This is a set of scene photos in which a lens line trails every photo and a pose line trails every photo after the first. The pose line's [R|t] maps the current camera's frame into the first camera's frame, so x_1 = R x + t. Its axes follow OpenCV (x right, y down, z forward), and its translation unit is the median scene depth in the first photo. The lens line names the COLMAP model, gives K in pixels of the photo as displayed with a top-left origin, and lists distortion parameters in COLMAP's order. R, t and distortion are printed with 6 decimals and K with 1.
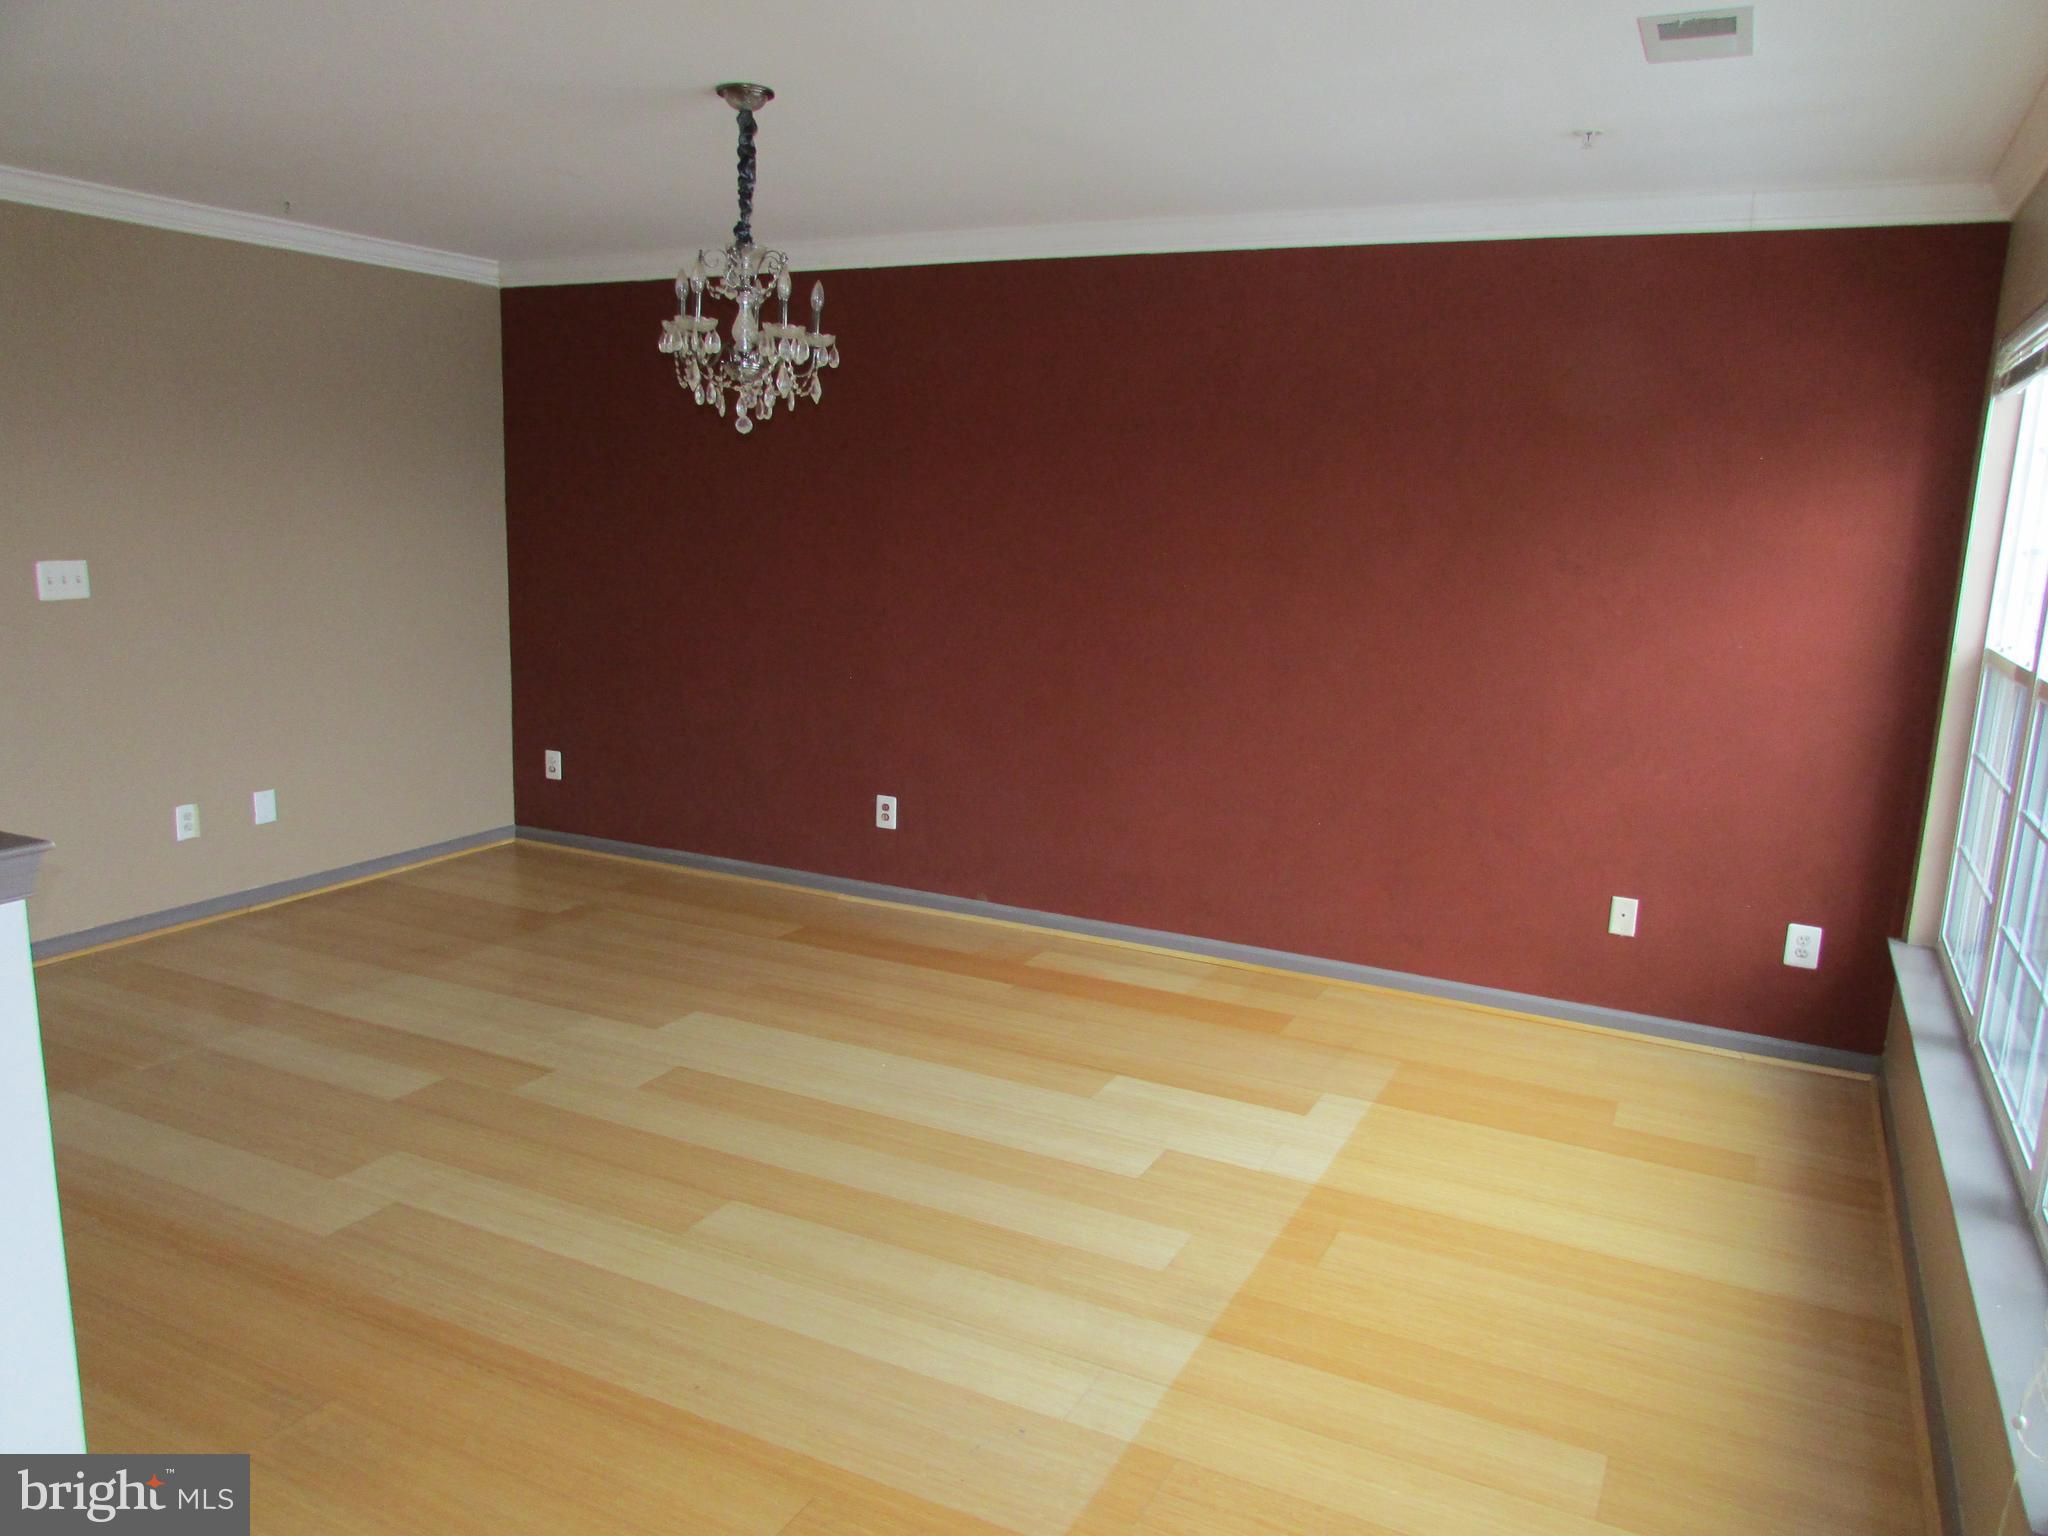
lens RADIAL K [[1421.1, 0, 1024.0], [0, 1421.1, 768.0], [0, 0, 1]] dist [0.080348, -0.000600]
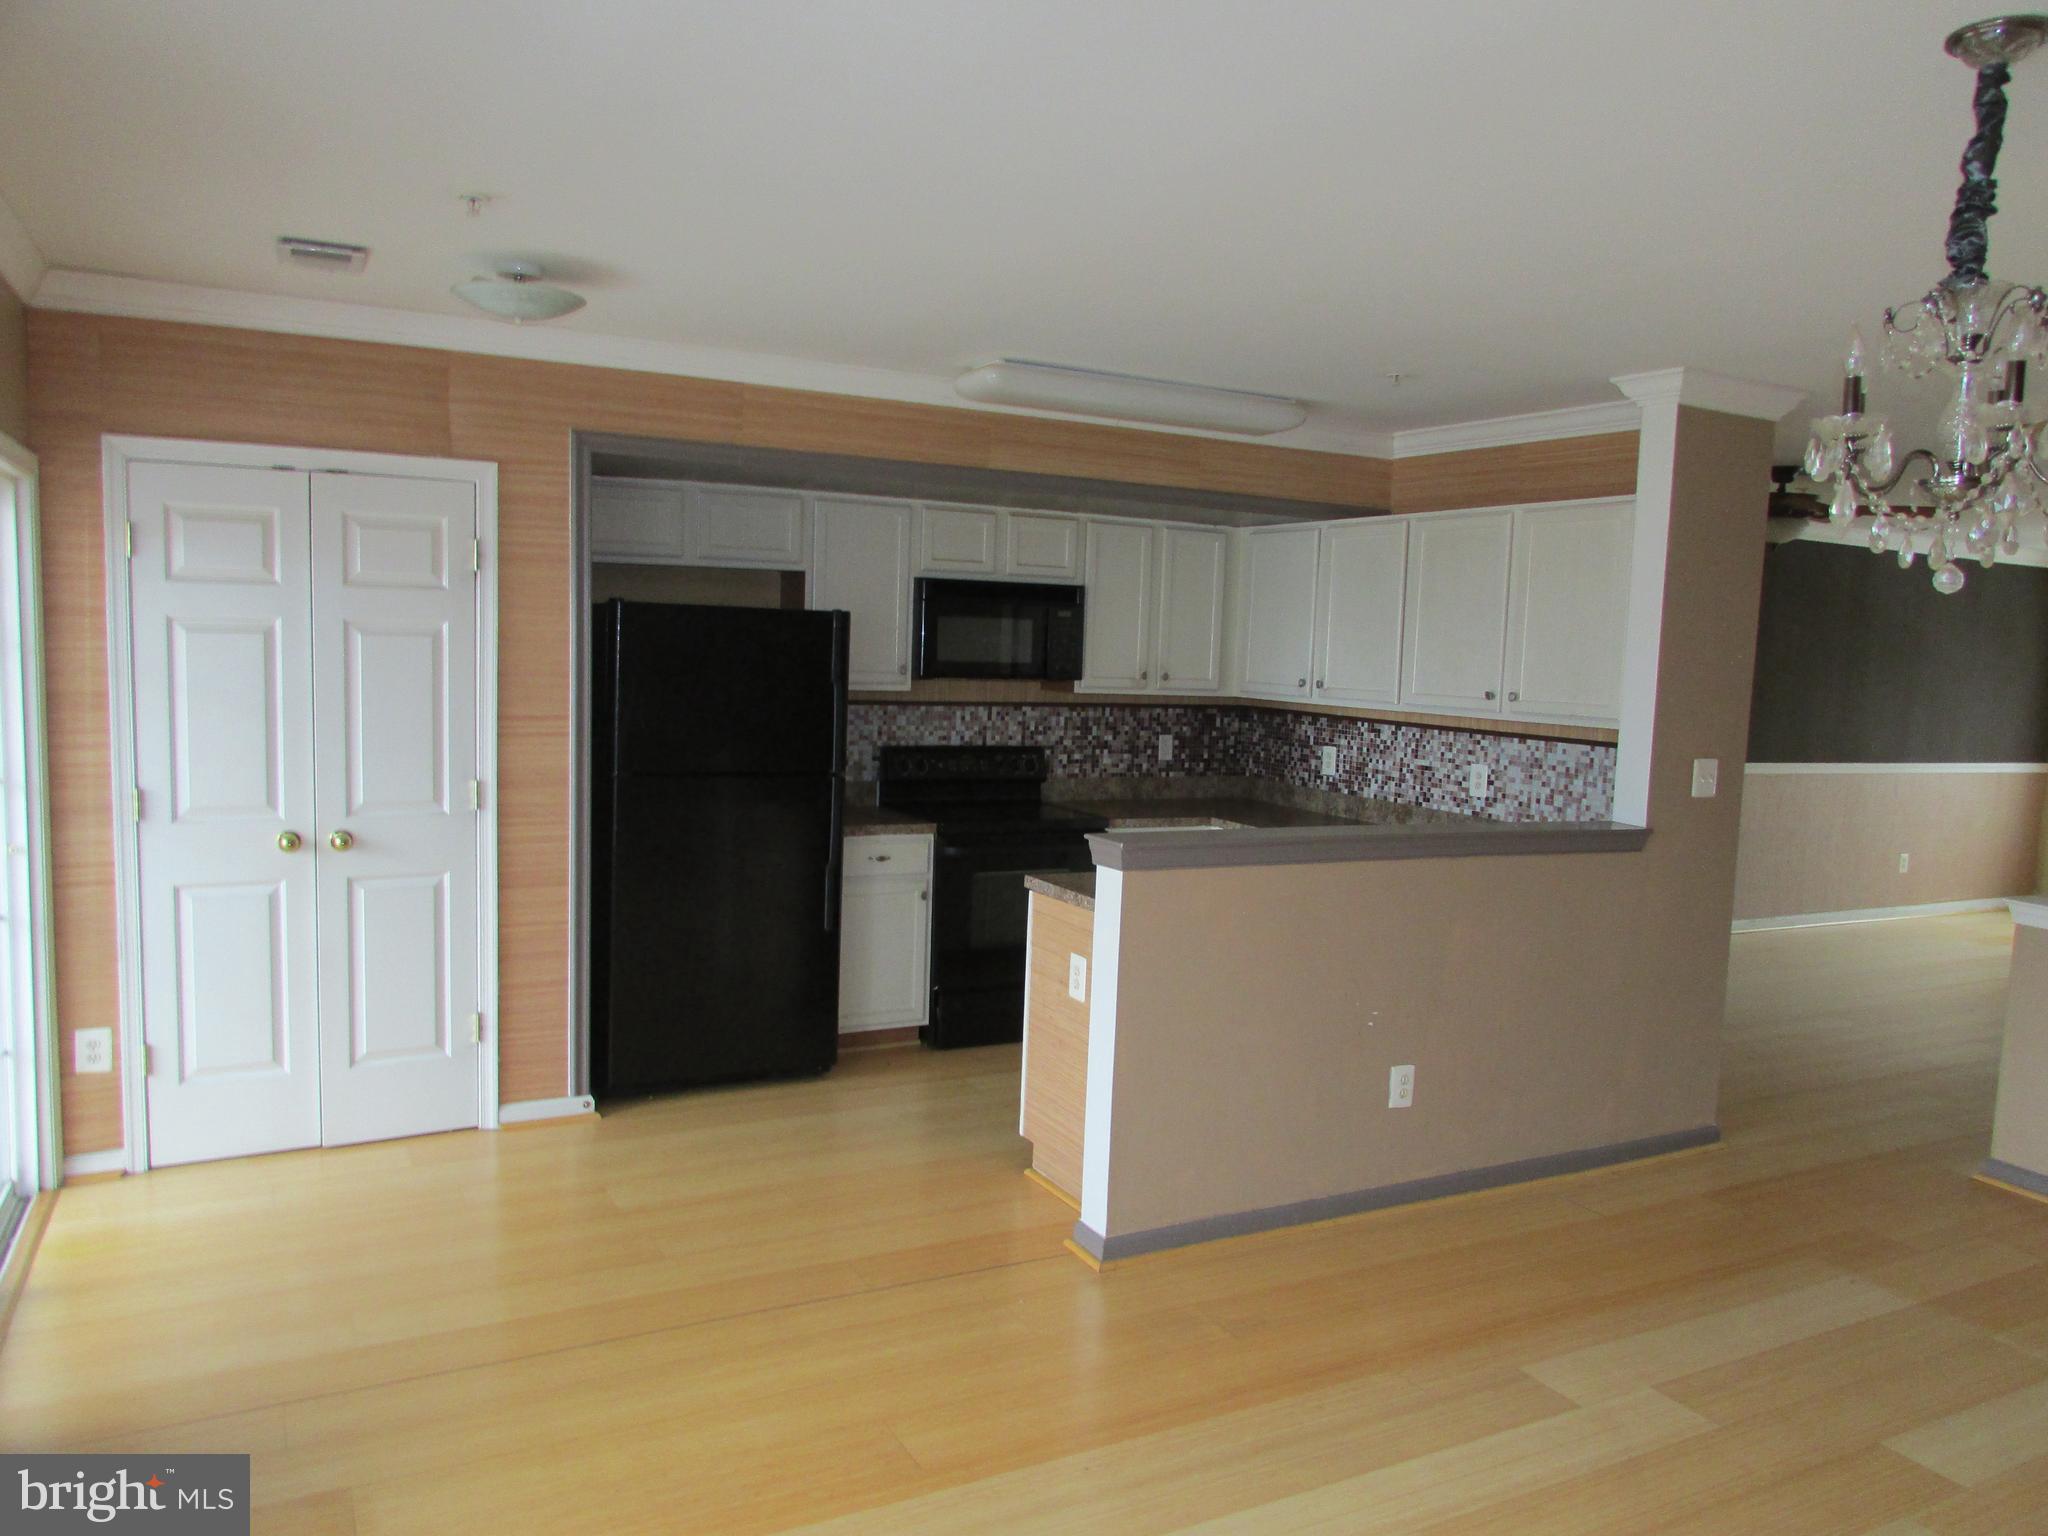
lens RADIAL K [[1487.3, 0, 1033.1], [0, 1487.3, 756.1], [0, 0, 1]] dist [-0.009779, 0.001069]
pose [[-0.558635, 0.033337, -0.828743, 0.396078], [-0.213262, 0.959824, 0.182364, -0.149763], [0.801528, 0.278615, -0.529082, 0.779449]]
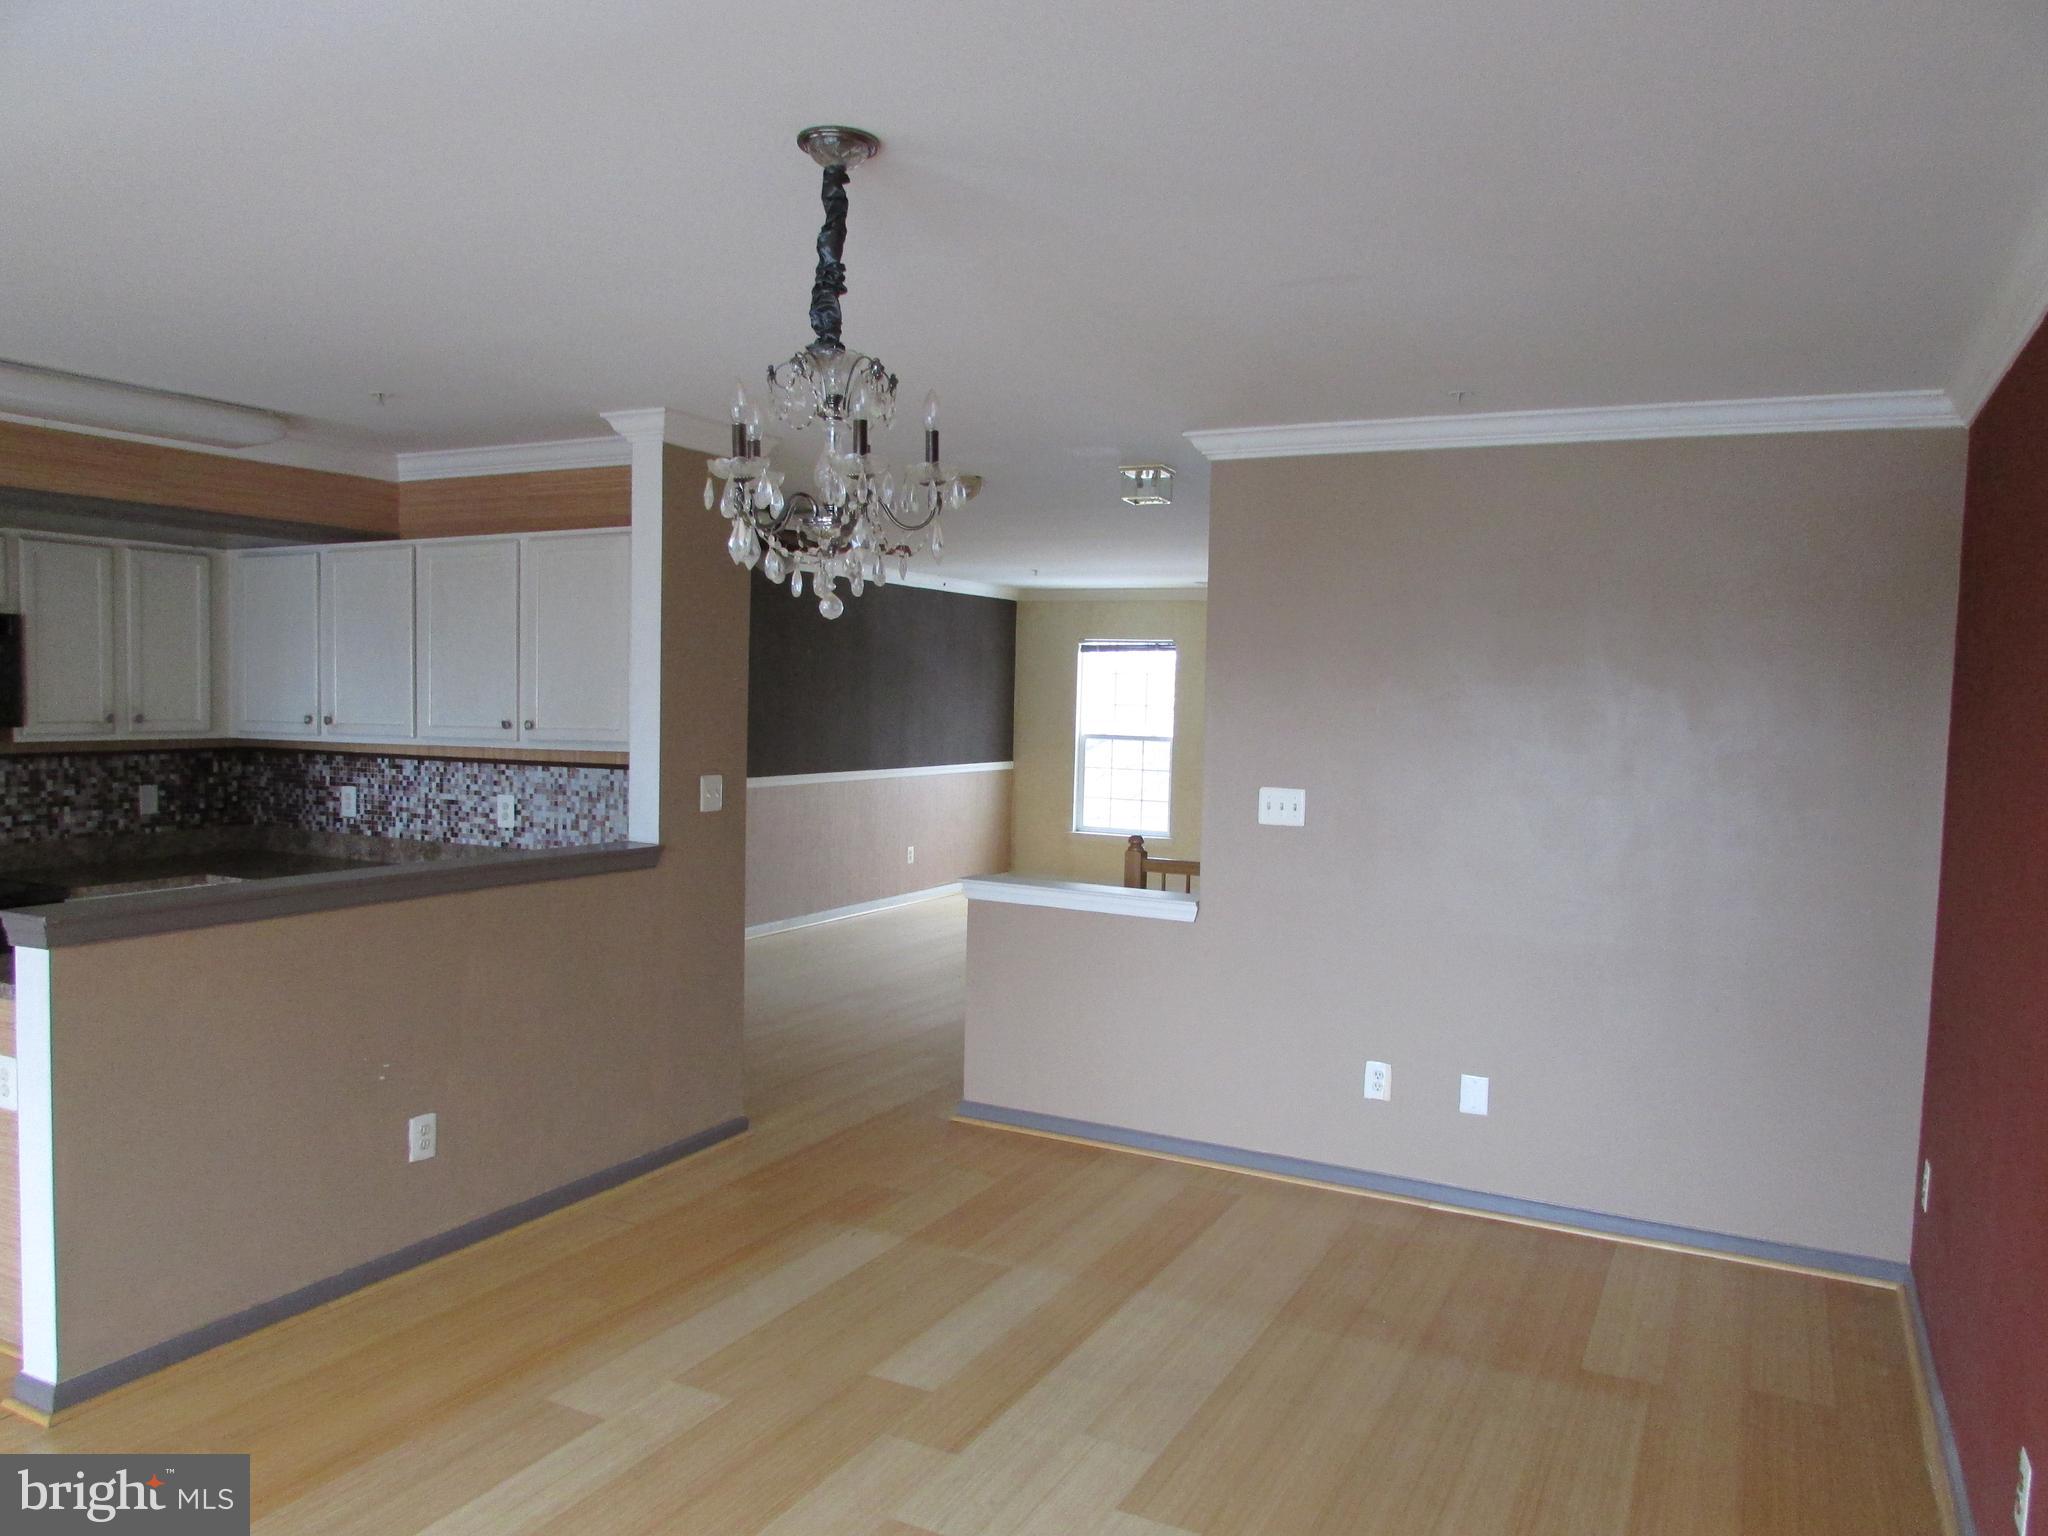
lens RADIAL K [[1486.2, 0, 1029.6], [0, 1486.2, 746.5], [0, 0, 1]] dist [-0.012241, -0.001012]
pose [[0.005326, 0.026798, -0.999627, 0.383840], [-0.216677, 0.975923, 0.025008, -0.159032], [0.976229, 0.216463, 0.011005, 0.822503]]
